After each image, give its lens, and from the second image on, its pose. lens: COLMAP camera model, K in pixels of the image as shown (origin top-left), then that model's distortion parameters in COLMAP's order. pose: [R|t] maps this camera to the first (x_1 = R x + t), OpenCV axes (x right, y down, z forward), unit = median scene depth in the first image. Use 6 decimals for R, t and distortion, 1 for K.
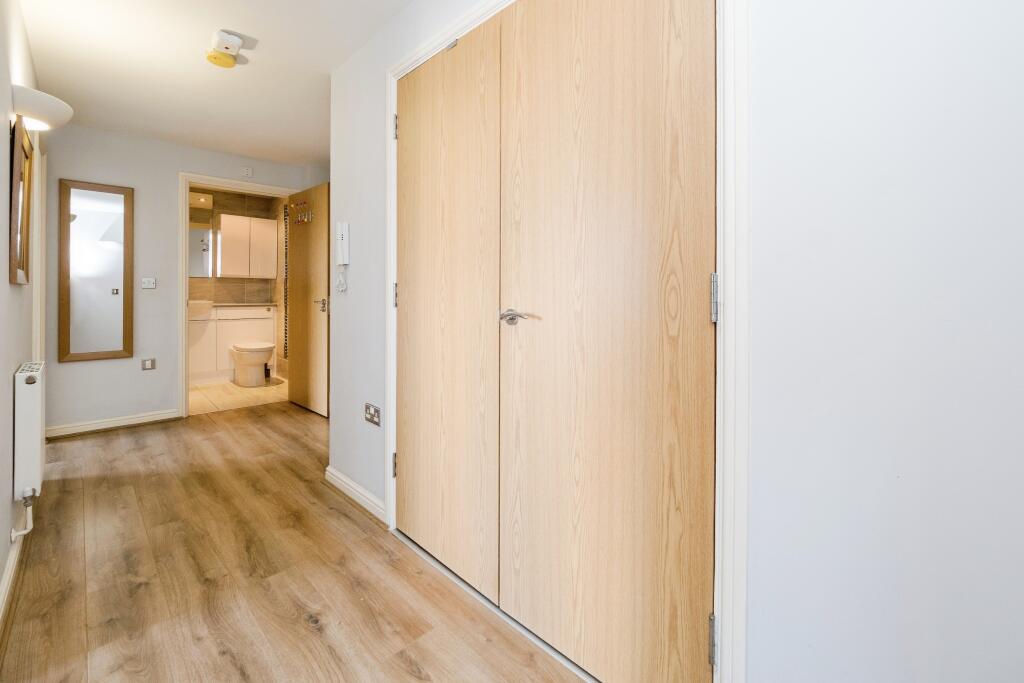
lens RADIAL K [[437.7, 0, 505.3], [0, 437.7, 294.1], [0, 0, 1]] dist [-0.011734, 0.002052]
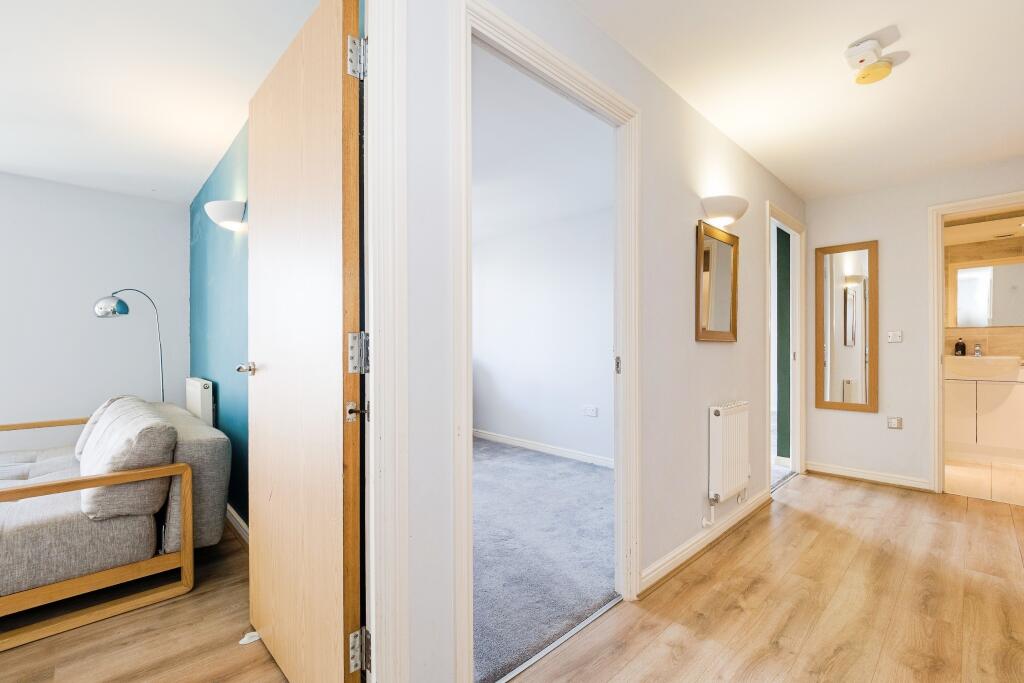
lens RADIAL K [[437.7, 0, 513.5], [0, 437.7, 348.9], [0, 0, 1]] dist [-0.011734, 0.002052]
pose [[-0.012074, -0.002259, -0.999925, 0.219876], [0.004211, 0.999988, -0.002310, 0.000159], [0.999918, -0.004238, -0.012064, 0.320622]]
